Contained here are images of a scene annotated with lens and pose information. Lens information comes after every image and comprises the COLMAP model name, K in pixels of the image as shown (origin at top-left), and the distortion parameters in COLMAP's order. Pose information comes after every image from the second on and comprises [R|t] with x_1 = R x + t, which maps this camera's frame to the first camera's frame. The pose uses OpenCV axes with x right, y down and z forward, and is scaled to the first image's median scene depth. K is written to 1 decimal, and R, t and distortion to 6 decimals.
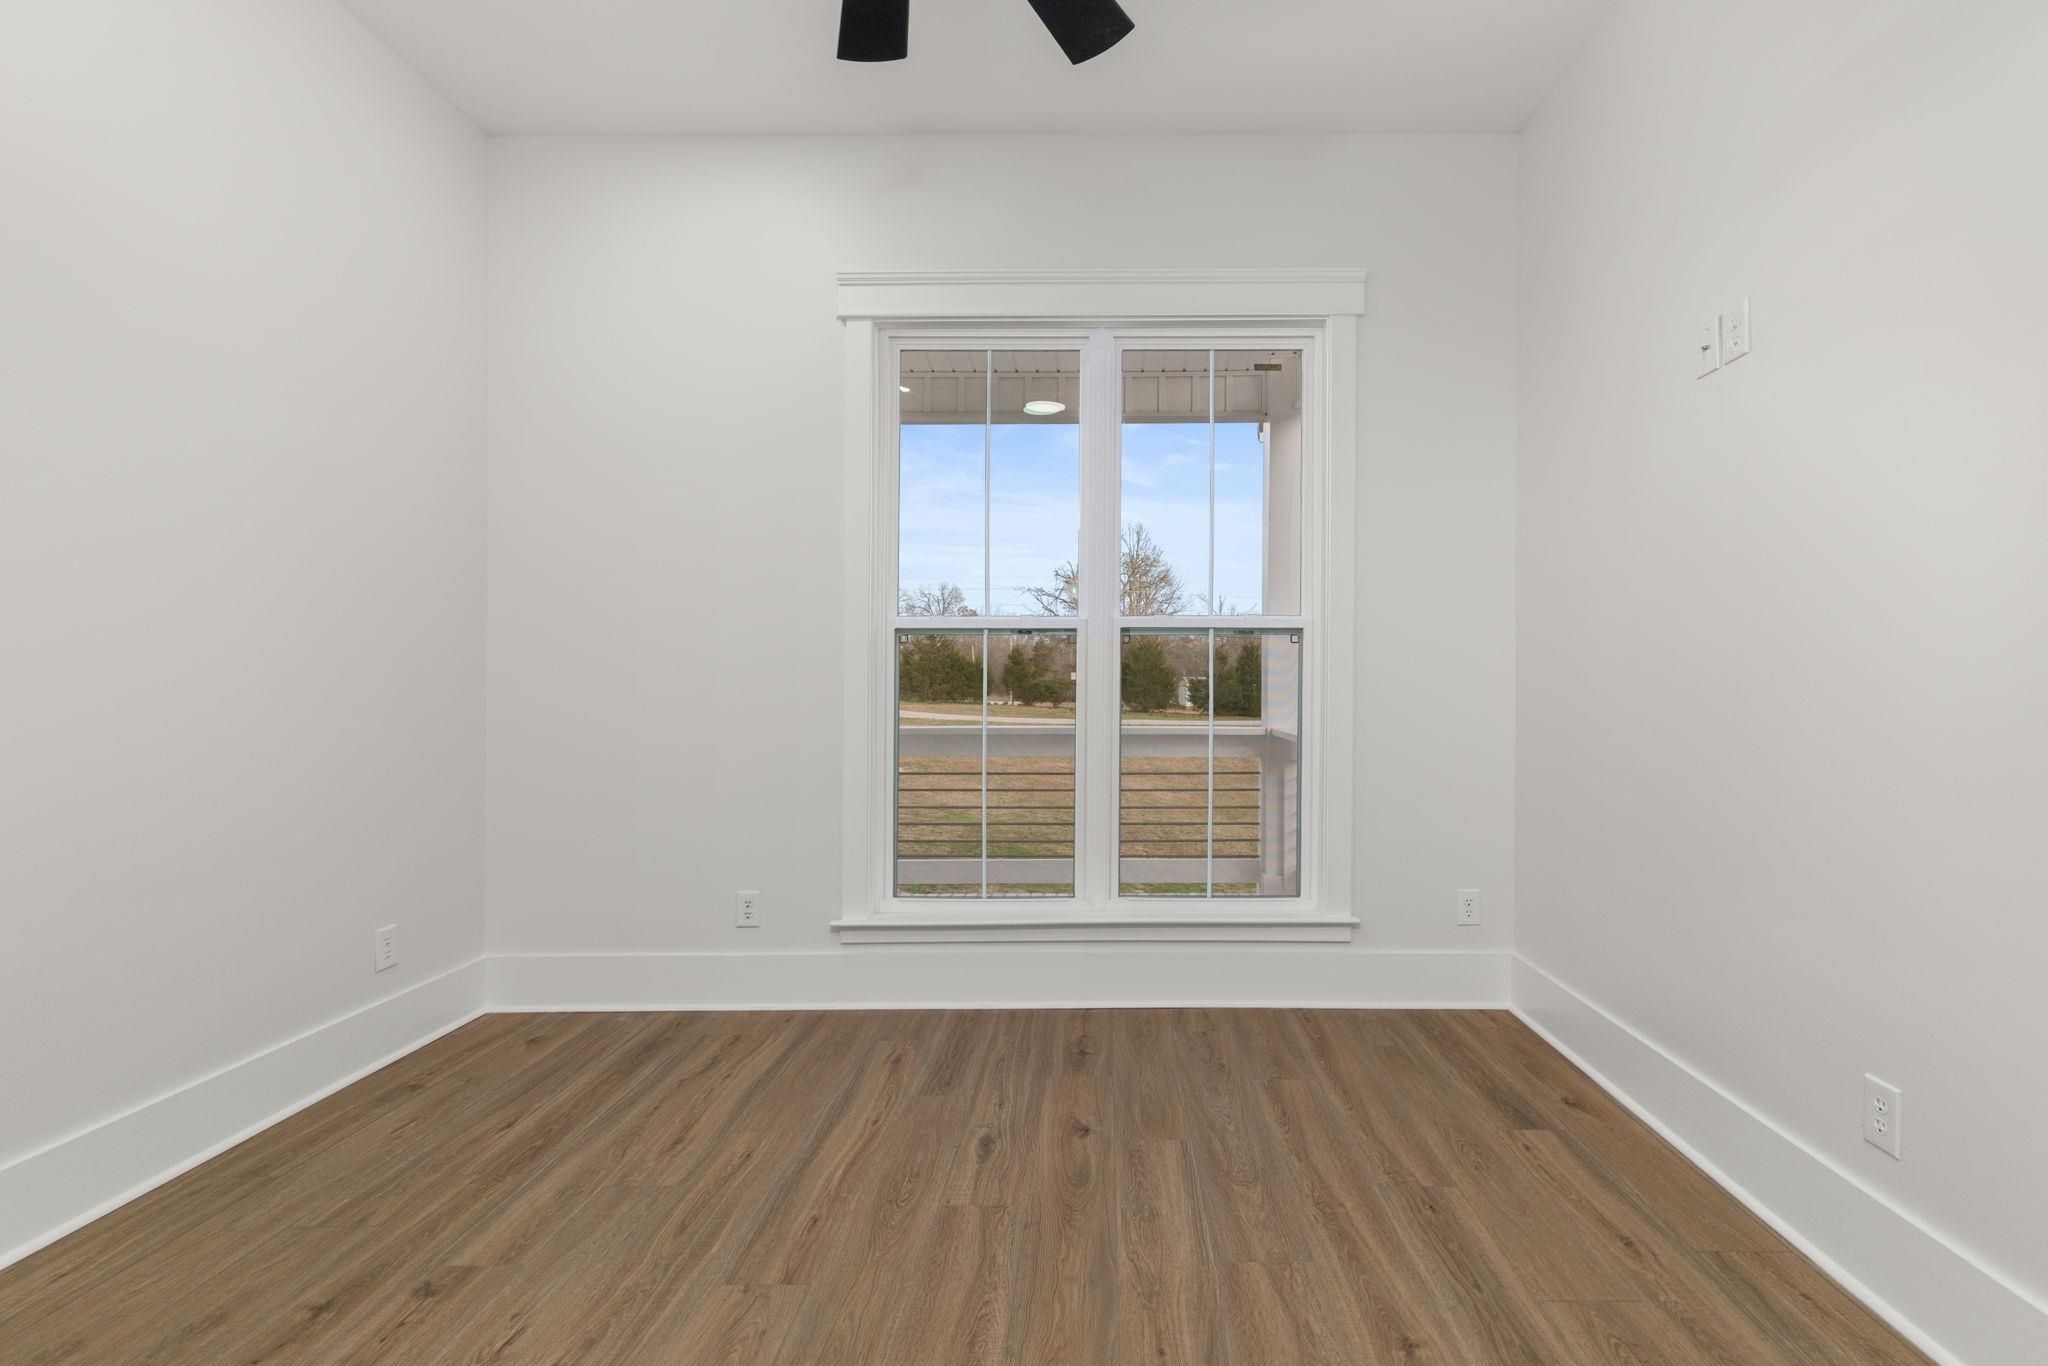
lens RADIAL K [[926.3, 0, 1023.8], [0, 926.3, 680.1], [0, 0, 1]] dist [0.005071, -0.000664]
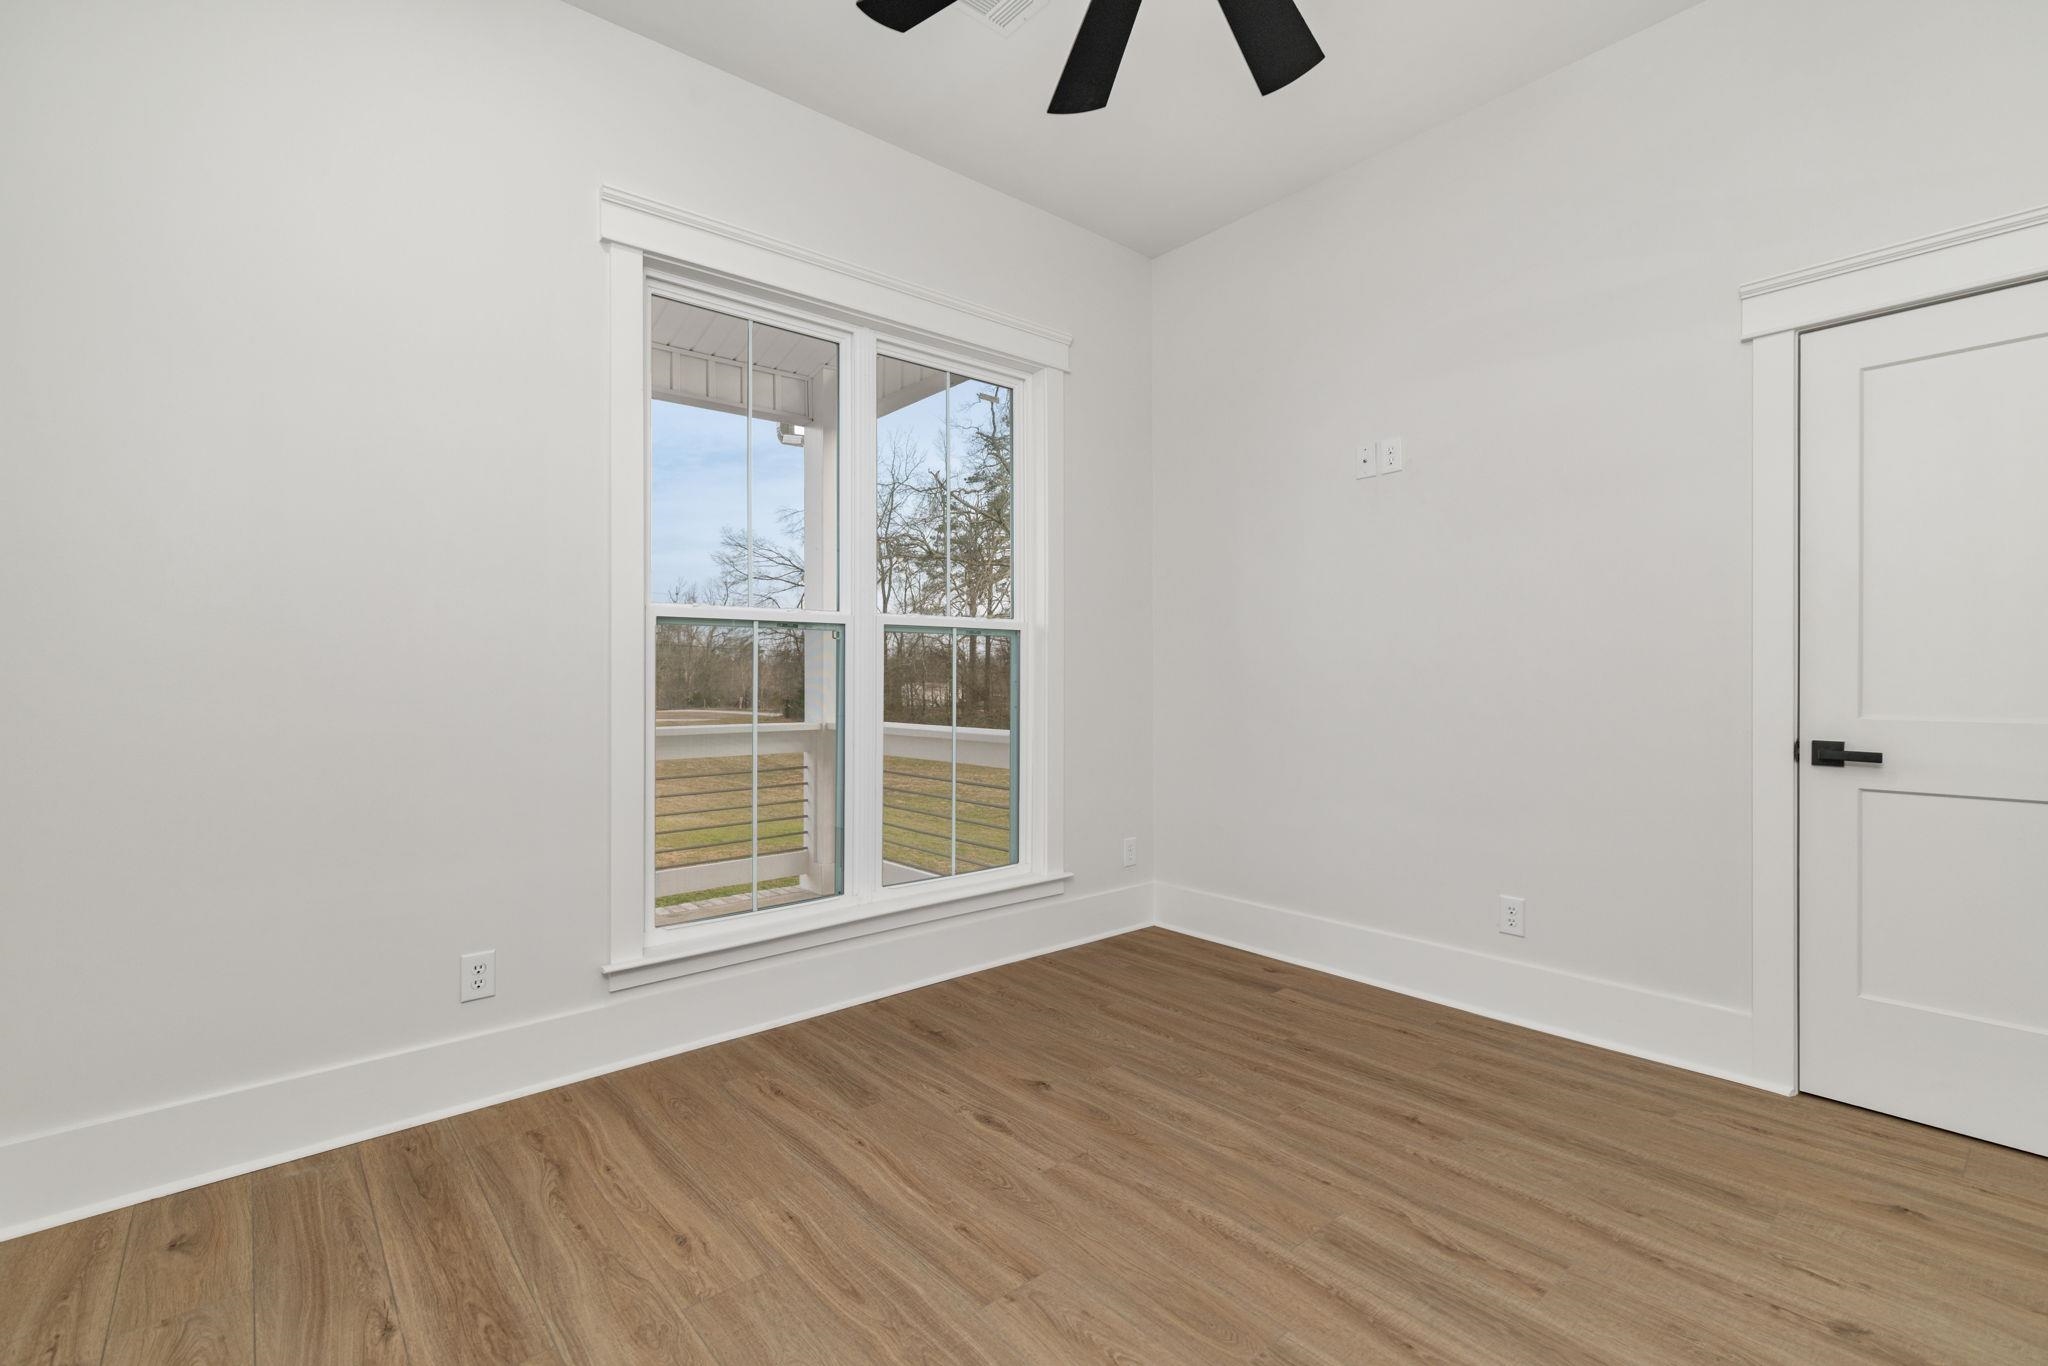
lens RADIAL K [[917.4, 0, 1033.7], [0, 917.4, 682.8], [0, 0, 1]] dist [0.008559, -0.000171]
pose [[0.758287, -0.007425, 0.651879, -0.531494], [0.004188, 0.999970, 0.006519, 0.002063], [-0.651907, -0.002213, 0.758295, 0.147709]]
